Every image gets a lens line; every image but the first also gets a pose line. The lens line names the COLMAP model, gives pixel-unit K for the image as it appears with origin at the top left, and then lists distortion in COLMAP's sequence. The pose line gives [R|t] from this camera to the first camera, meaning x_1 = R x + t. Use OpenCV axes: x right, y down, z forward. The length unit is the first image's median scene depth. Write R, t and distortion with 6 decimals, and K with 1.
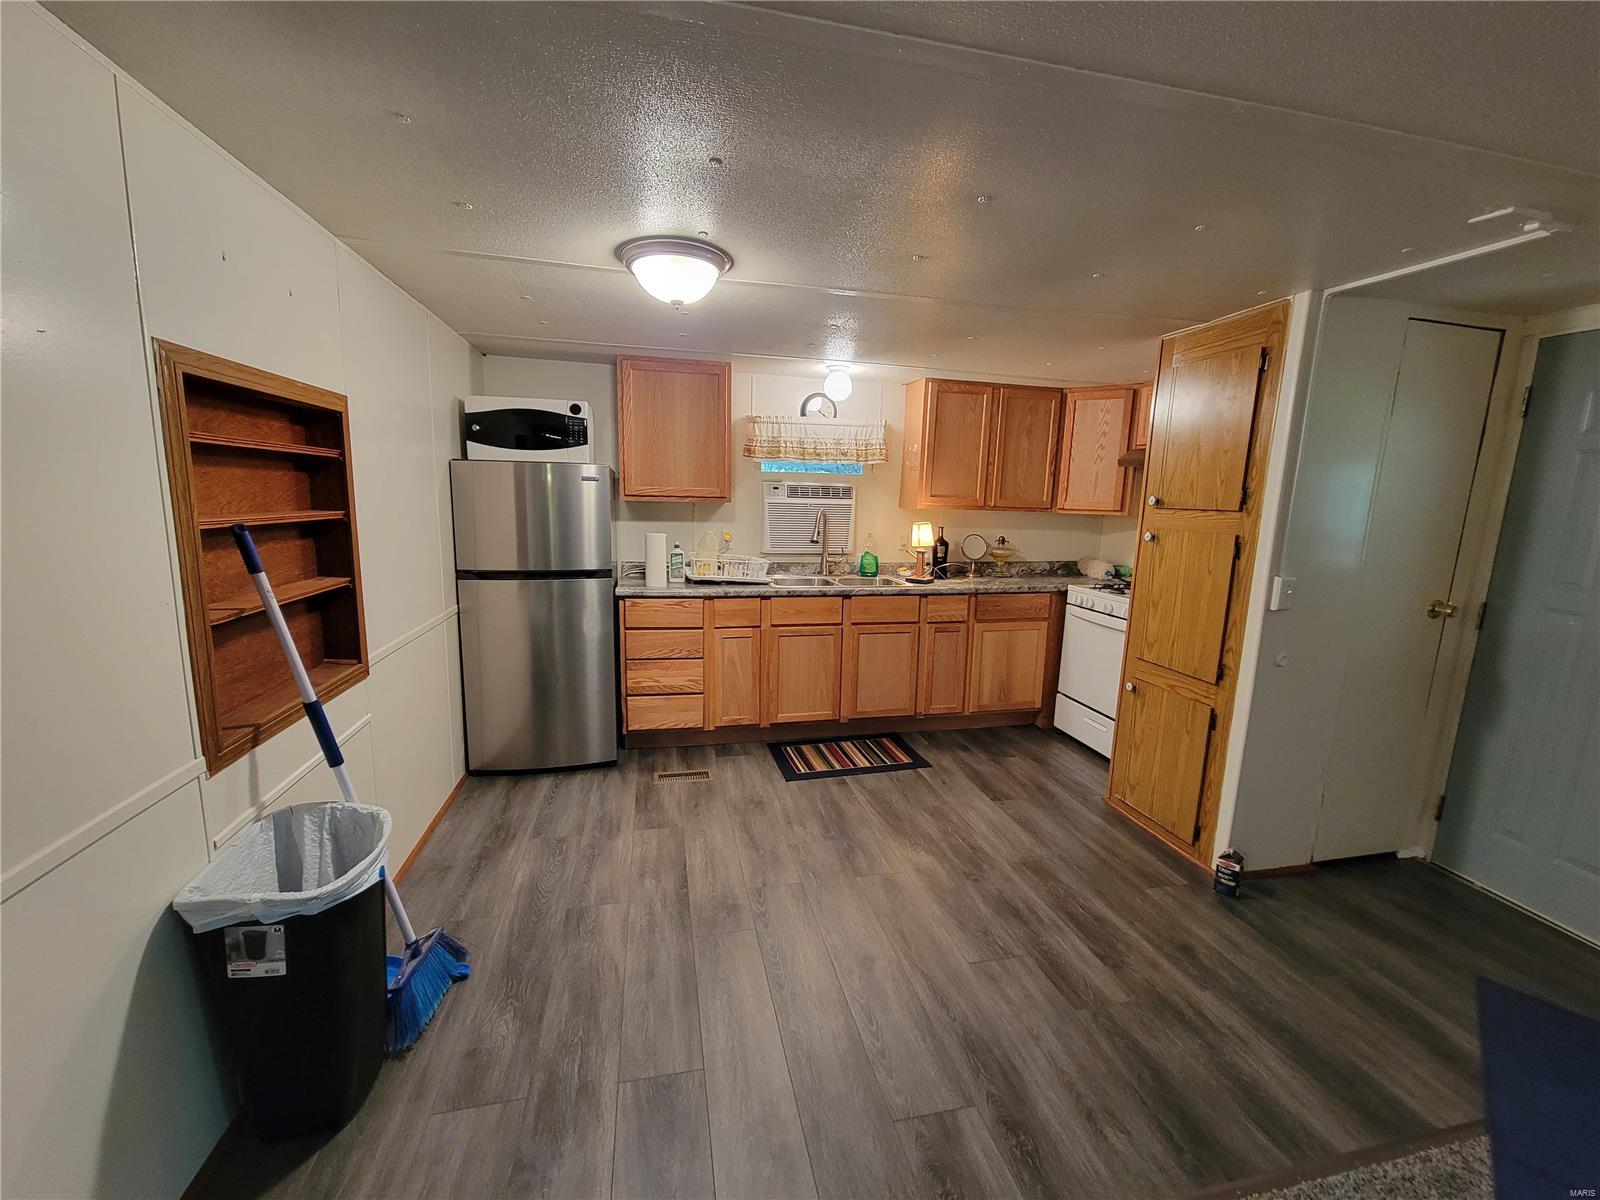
lens RADIAL K [[654.0, 0, 801.4], [0, 654.0, 607.0], [0, 0, 1]] dist [0.003010, -0.001011]
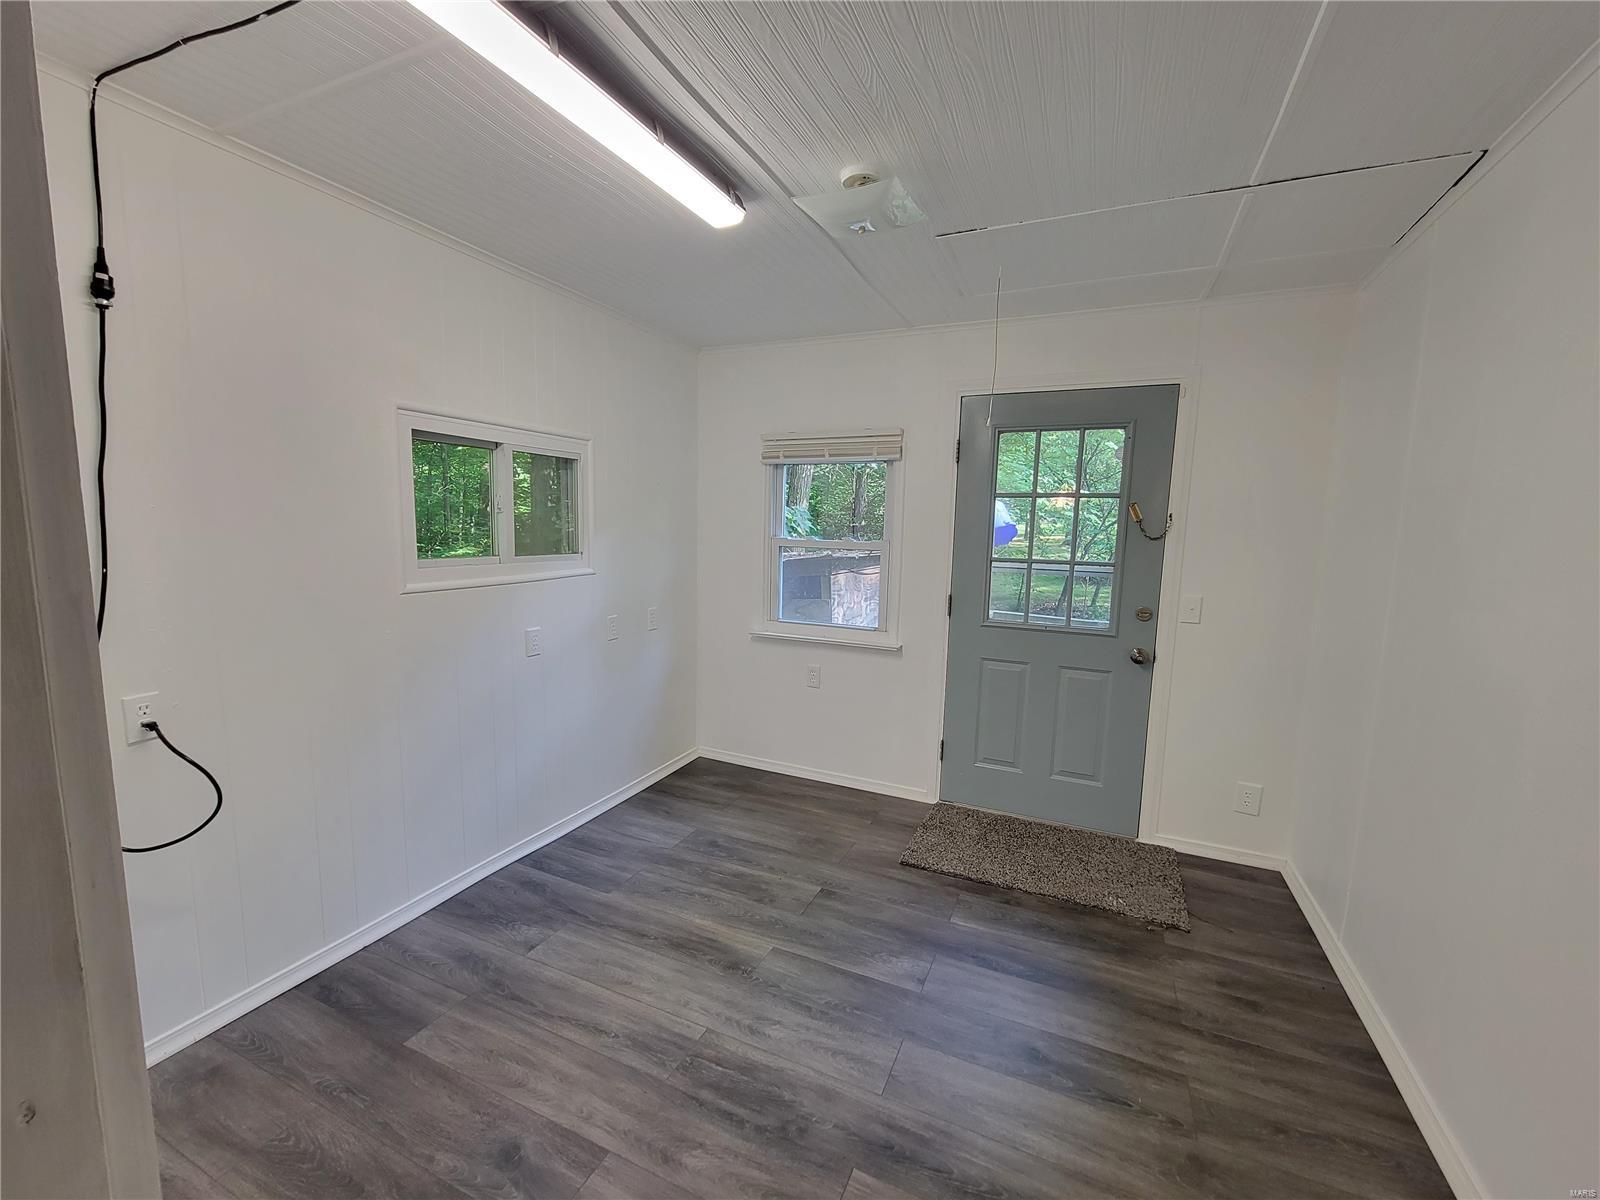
lens RADIAL K [[654.0, 0, 797.0], [0, 654.0, 603.7], [0, 0, 1]] dist [0.003010, -0.001011]
pose [[0.615608, -0.109242, 0.780444, -0.175314], [0.121439, 0.991666, 0.043018, -0.036222], [-0.778639, 0.068294, 0.623744, 0.038243]]
